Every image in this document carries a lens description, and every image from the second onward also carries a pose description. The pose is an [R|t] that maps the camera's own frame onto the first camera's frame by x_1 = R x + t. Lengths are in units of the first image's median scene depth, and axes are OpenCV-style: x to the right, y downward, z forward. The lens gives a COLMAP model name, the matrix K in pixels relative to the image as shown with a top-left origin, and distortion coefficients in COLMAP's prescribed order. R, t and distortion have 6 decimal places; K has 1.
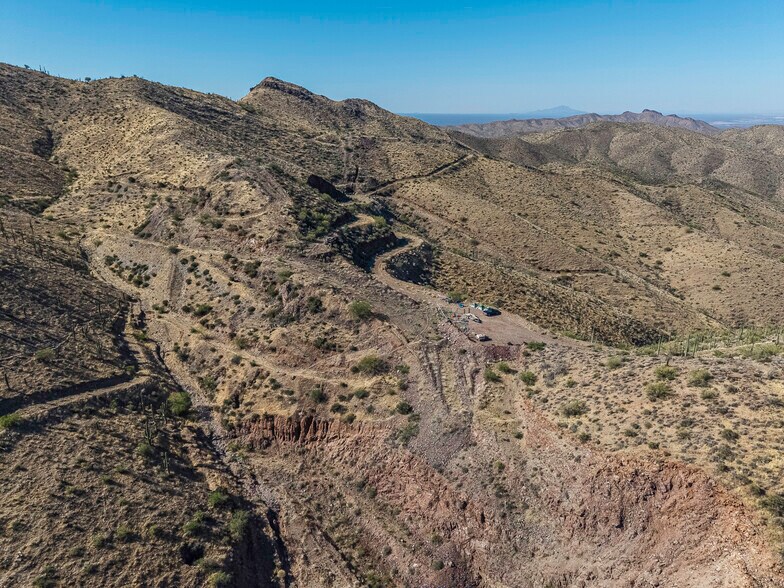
lens RADIAL K [[514.6, 0, 389.1], [0, 514.6, 283.2], [0, 0, 1]] dist [0.049019, -0.036154]
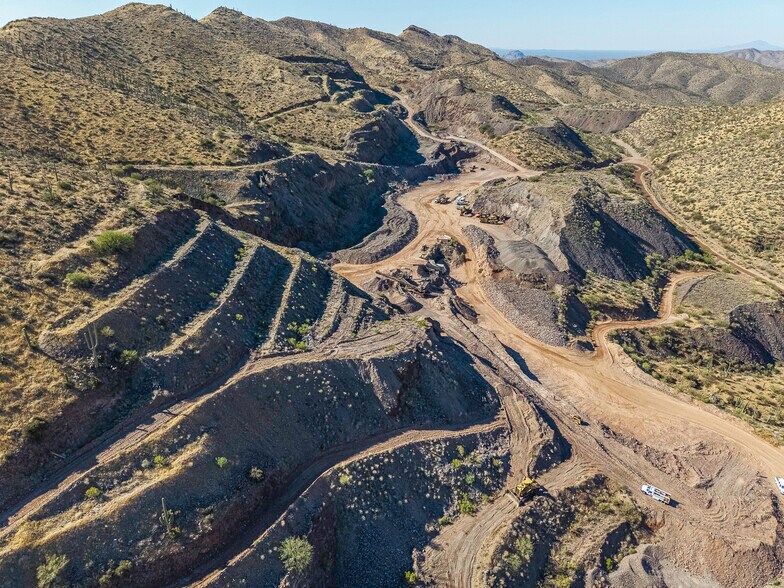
lens RADIAL K [[514.6, 0, 393.3], [0, 514.6, 292.3], [0, 0, 1]] dist [0.049019, -0.036154]
pose [[0.964324, 0.116115, -0.237899, 1.090663], [-0.087496, 0.987966, 0.127546, 1.409762], [0.249846, -0.102181, 0.962879, -3.945373]]
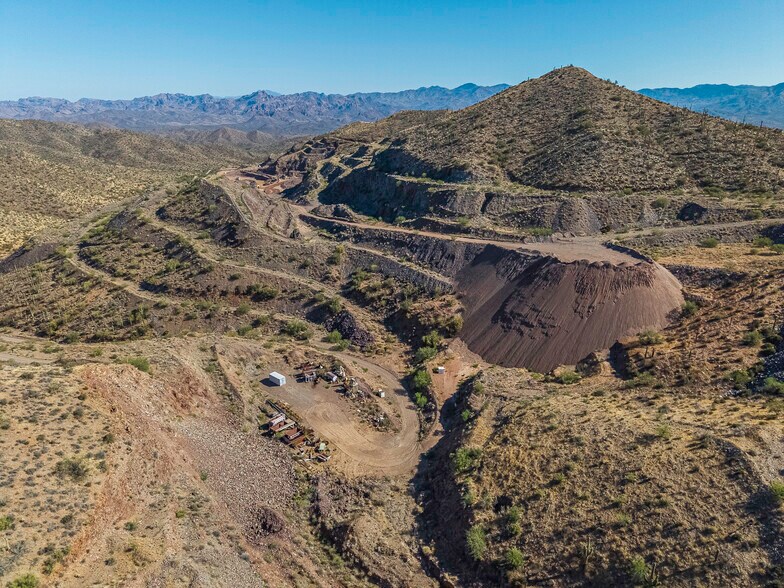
lens RADIAL K [[514.6, 0, 400.0], [0, 514.6, 293.3], [0, 0, 1]] dist [0.049019, -0.036154]
pose [[-0.999892, -0.001681, 0.014621, -0.079908], [0.007841, 0.779920, 0.625830, -0.230643], [-0.012455, 0.625877, -0.779822, 0.707247]]
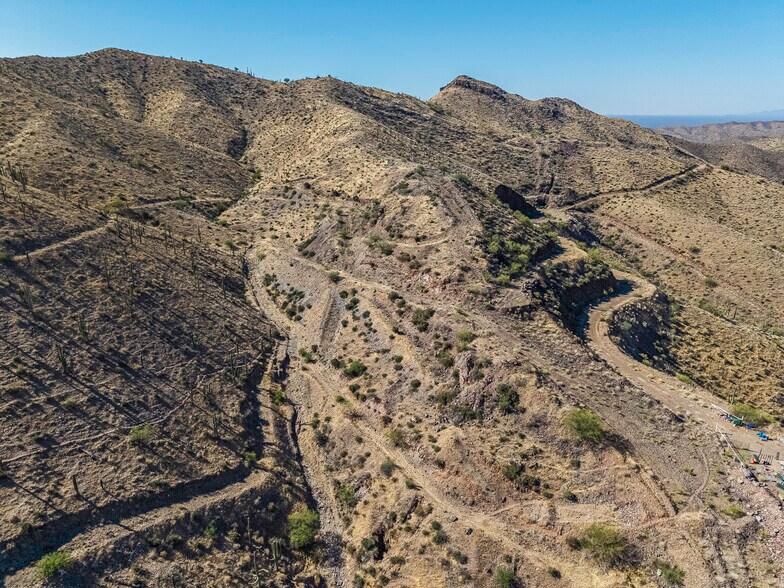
lens RADIAL K [[514.6, 0, 398.4], [0, 514.6, 281.6], [0, 0, 1]] dist [0.049019, -0.036154]
pose [[0.949471, 0.100466, -0.297339, -0.070724], [-0.102193, 0.994717, 0.009775, -0.072886], [0.296750, 0.021104, 0.954722, 0.238174]]
